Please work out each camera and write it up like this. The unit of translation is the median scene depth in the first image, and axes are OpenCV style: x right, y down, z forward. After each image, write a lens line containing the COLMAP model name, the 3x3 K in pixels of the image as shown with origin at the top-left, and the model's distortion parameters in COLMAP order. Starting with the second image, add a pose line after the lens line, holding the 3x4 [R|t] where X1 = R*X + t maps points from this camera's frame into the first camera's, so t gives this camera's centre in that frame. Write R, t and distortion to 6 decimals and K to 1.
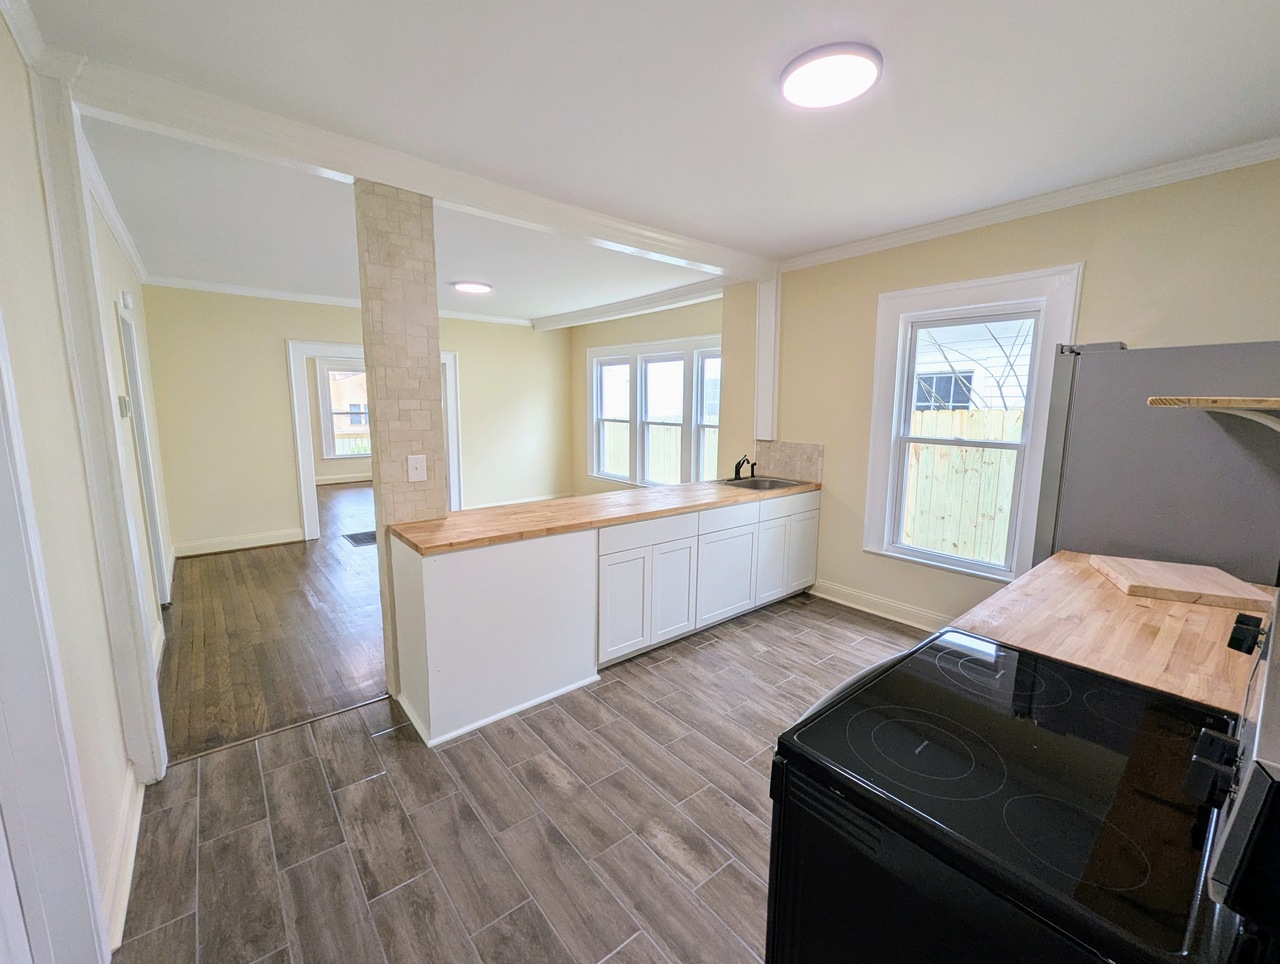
lens RADIAL K [[533.8, 0, 642.3], [0, 533.8, 480.8], [0, 0, 1]] dist [-0.000054, 0.000560]
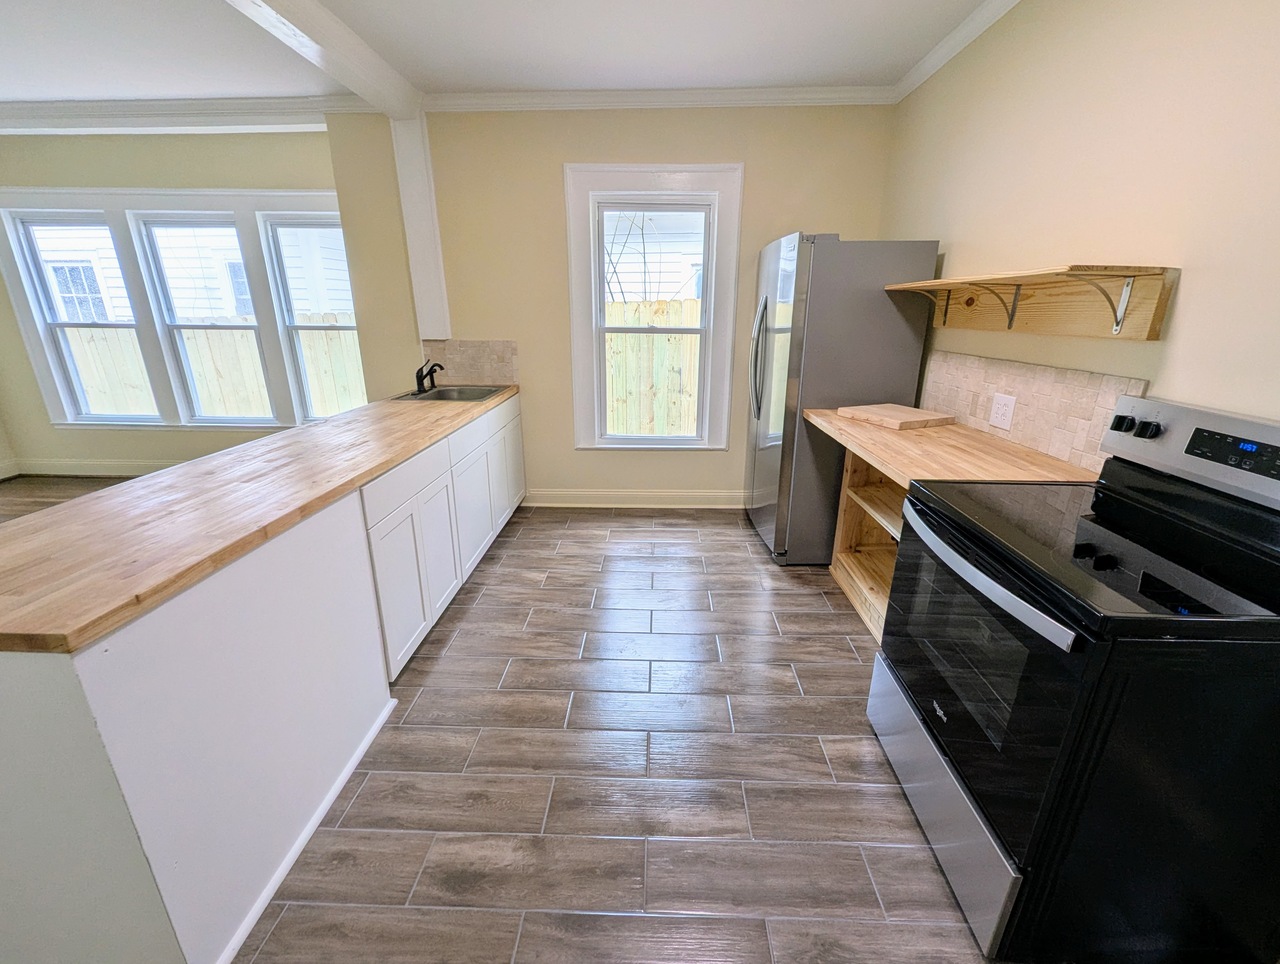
lens RADIAL K [[533.8, 0, 643.6], [0, 533.8, 482.1], [0, 0, 1]] dist [-0.000054, 0.000560]
pose [[0.654057, -0.237522, 0.718187, -0.224604], [0.110016, 0.969198, 0.220345, -0.012678], [-0.748402, -0.065106, 0.660042, 0.250646]]
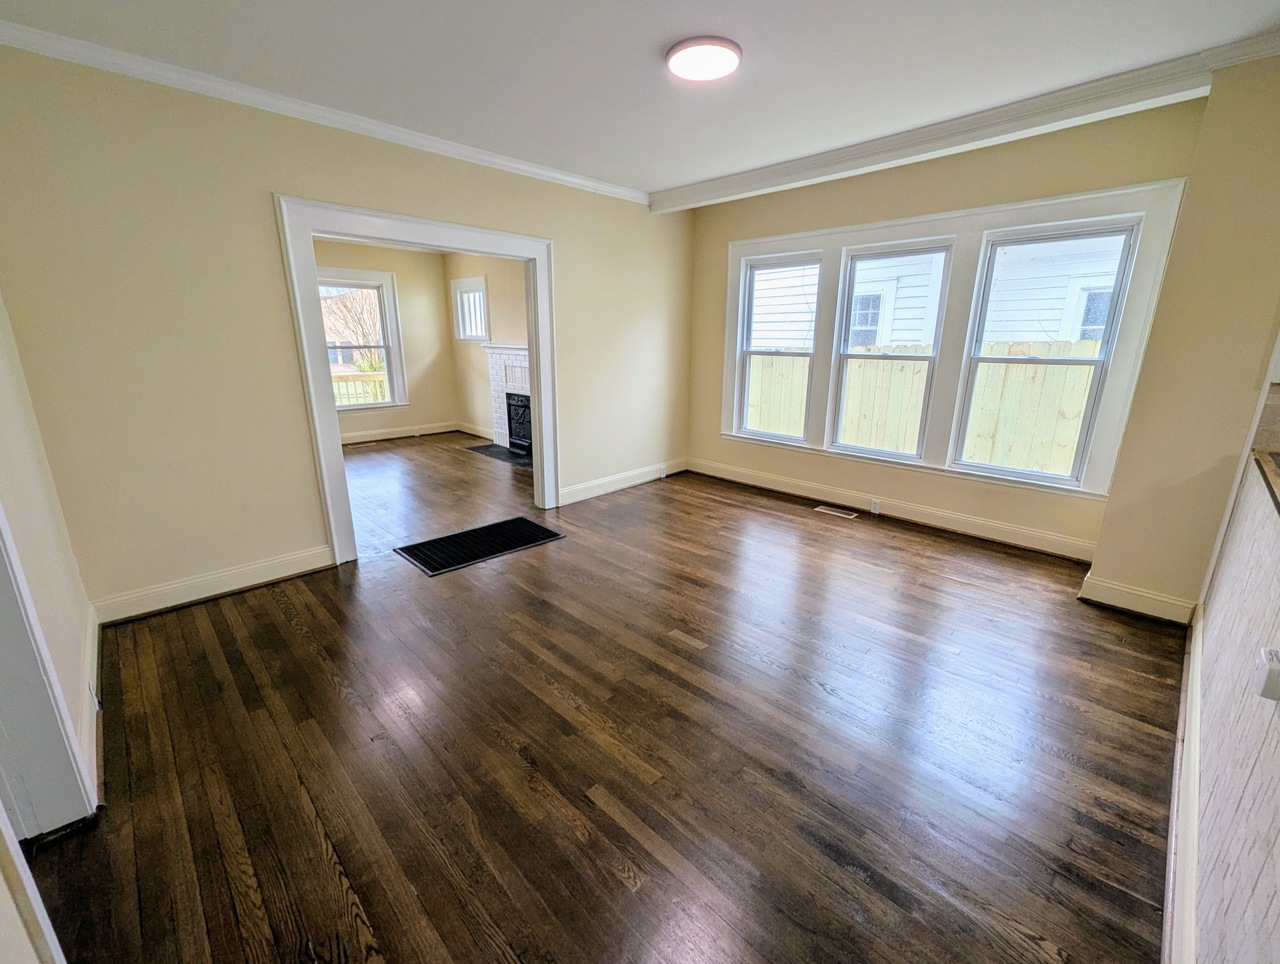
lens RADIAL K [[533.8, 0, 644.5], [0, 533.8, 482.2], [0, 0, 1]] dist [-0.000054, 0.000560]
pose [[0.996733, -0.027564, 0.075922, -0.507249], [0.018210, 0.992455, 0.121252, -0.067895], [-0.078691, -0.119473, 0.989714, 0.610313]]
